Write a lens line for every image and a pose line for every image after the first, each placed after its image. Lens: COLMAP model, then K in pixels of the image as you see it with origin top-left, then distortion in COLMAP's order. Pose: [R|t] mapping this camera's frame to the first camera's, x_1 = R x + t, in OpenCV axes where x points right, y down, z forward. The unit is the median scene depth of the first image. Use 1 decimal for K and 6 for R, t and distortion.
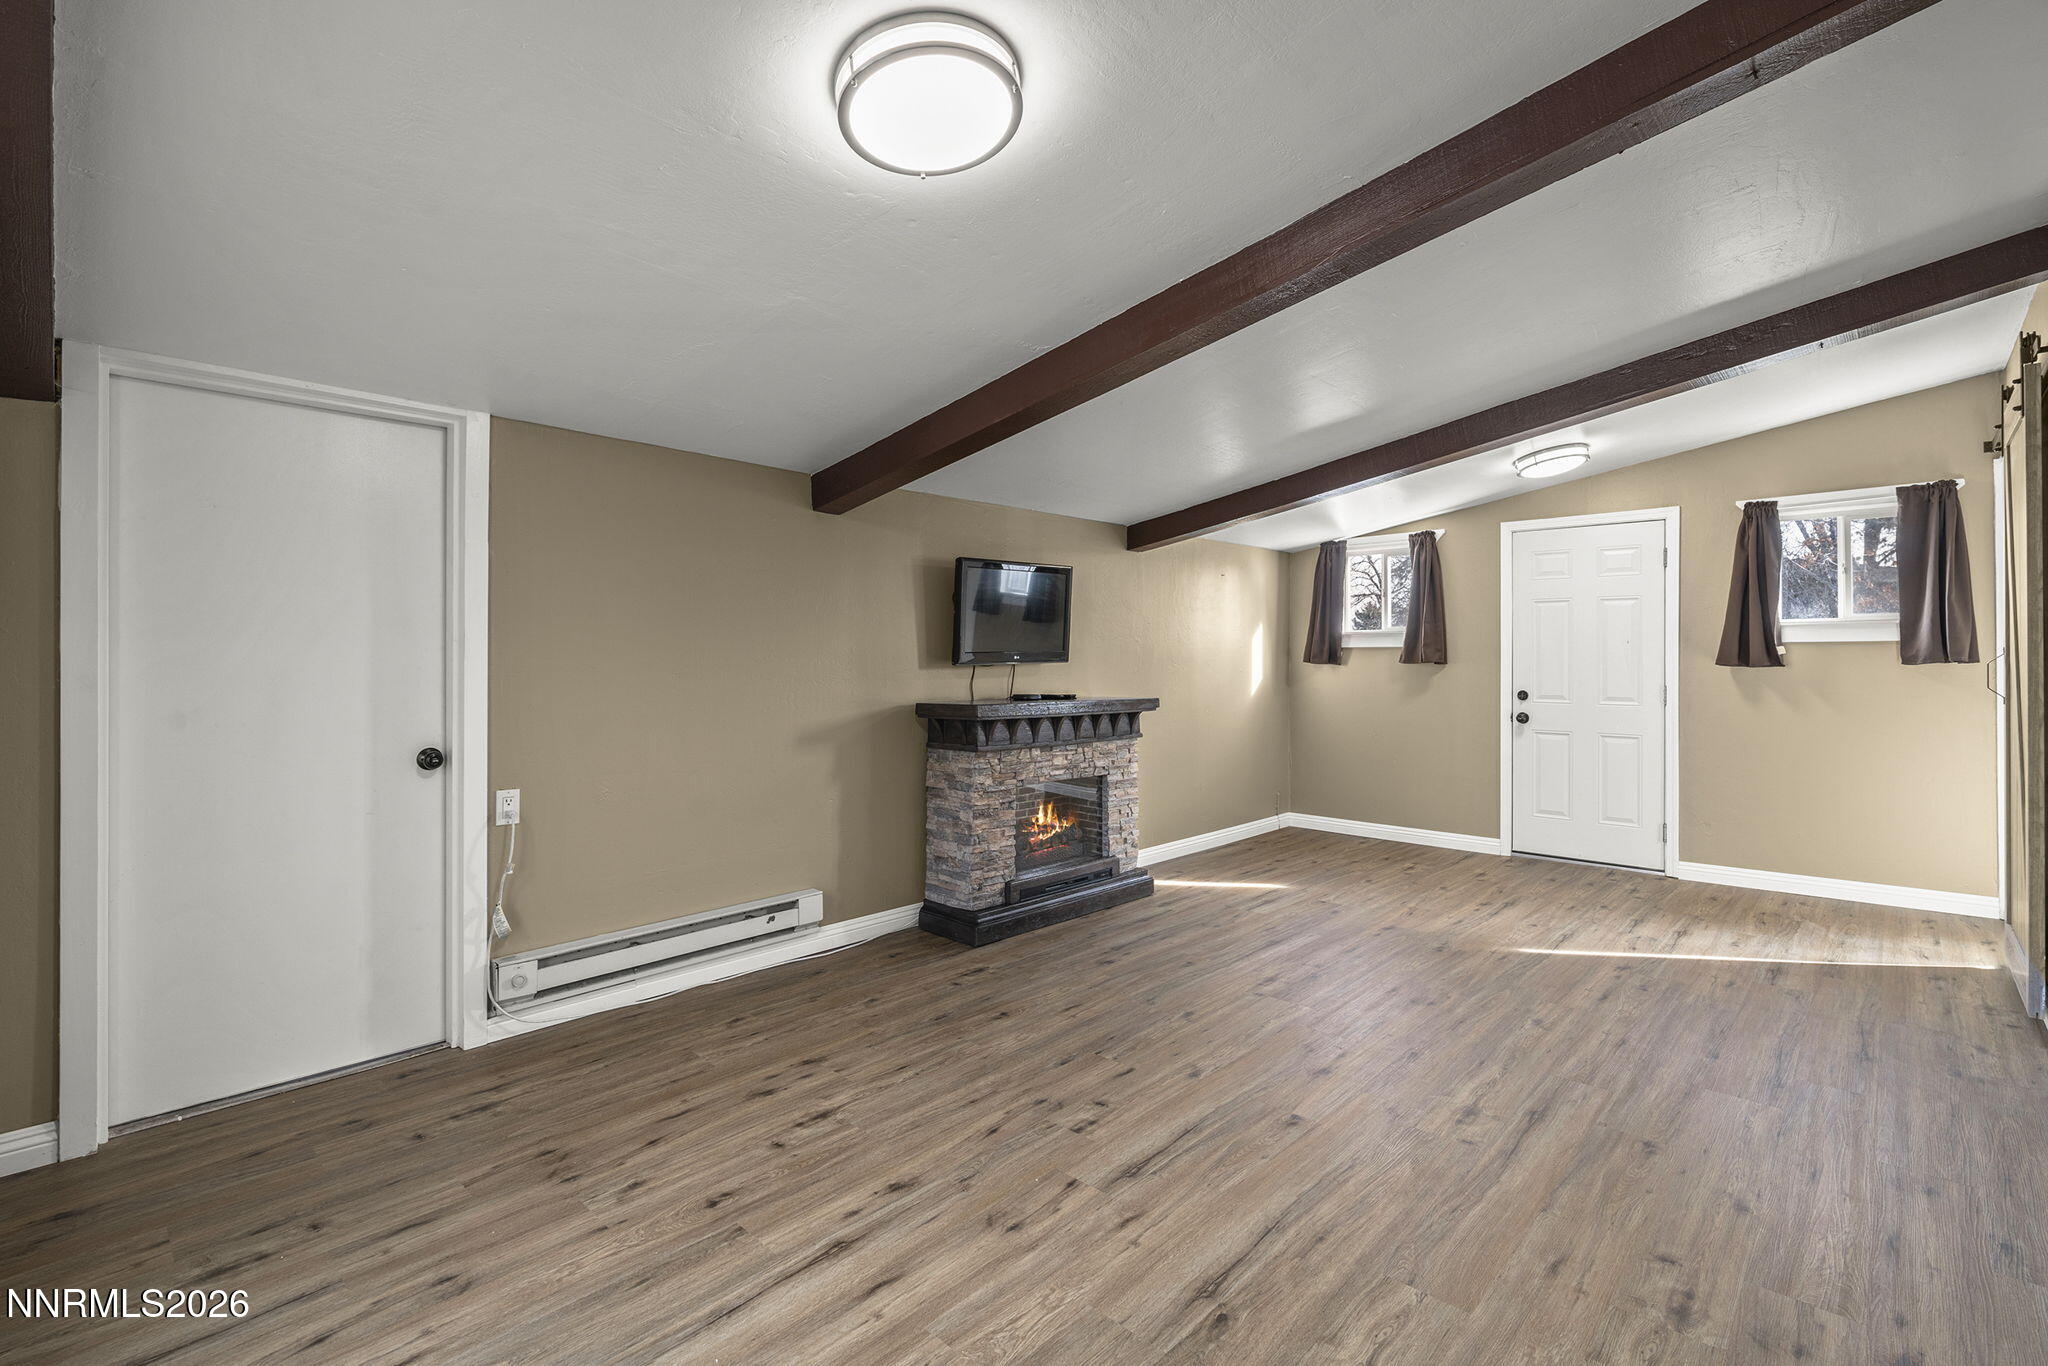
lens RADIAL K [[890.8, 0, 1010.2], [0, 890.8, 670.6], [0, 0, 1]] dist [-0.001812, 0.000057]
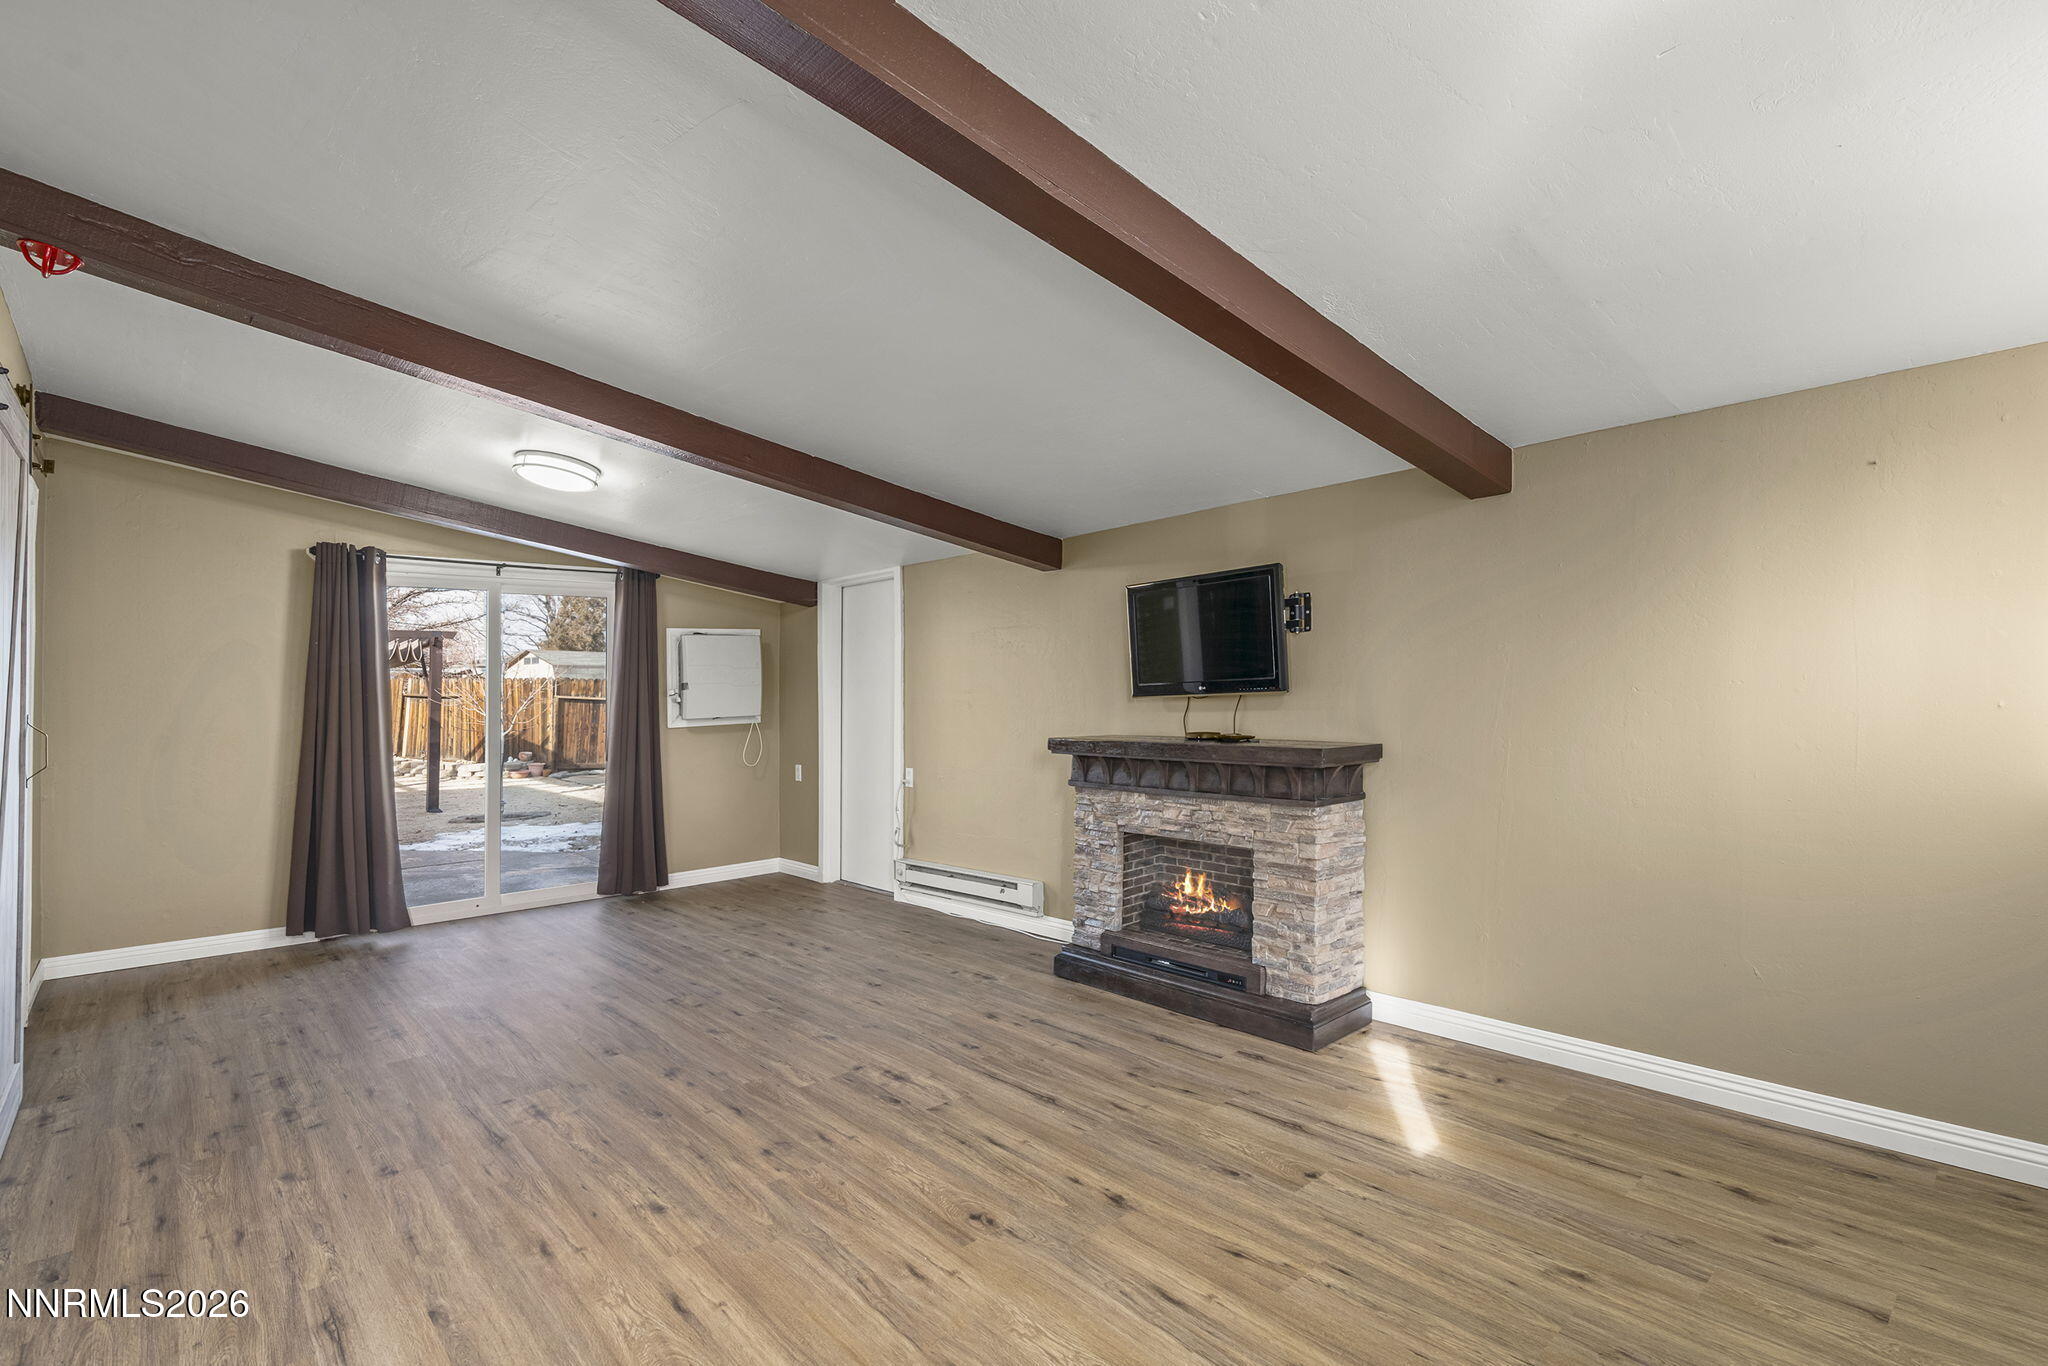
lens RADIAL K [[918.1, 0, 1052.5], [0, 918.1, 724.8], [0, 0, 1]] dist [-0.000018, 0.000022]
pose [[-0.041708, 0.033864, -0.998556, 0.871153], [0.009871, 0.999391, 0.033480, -0.010255], [0.999081, -0.008461, -0.042017, 0.916754]]
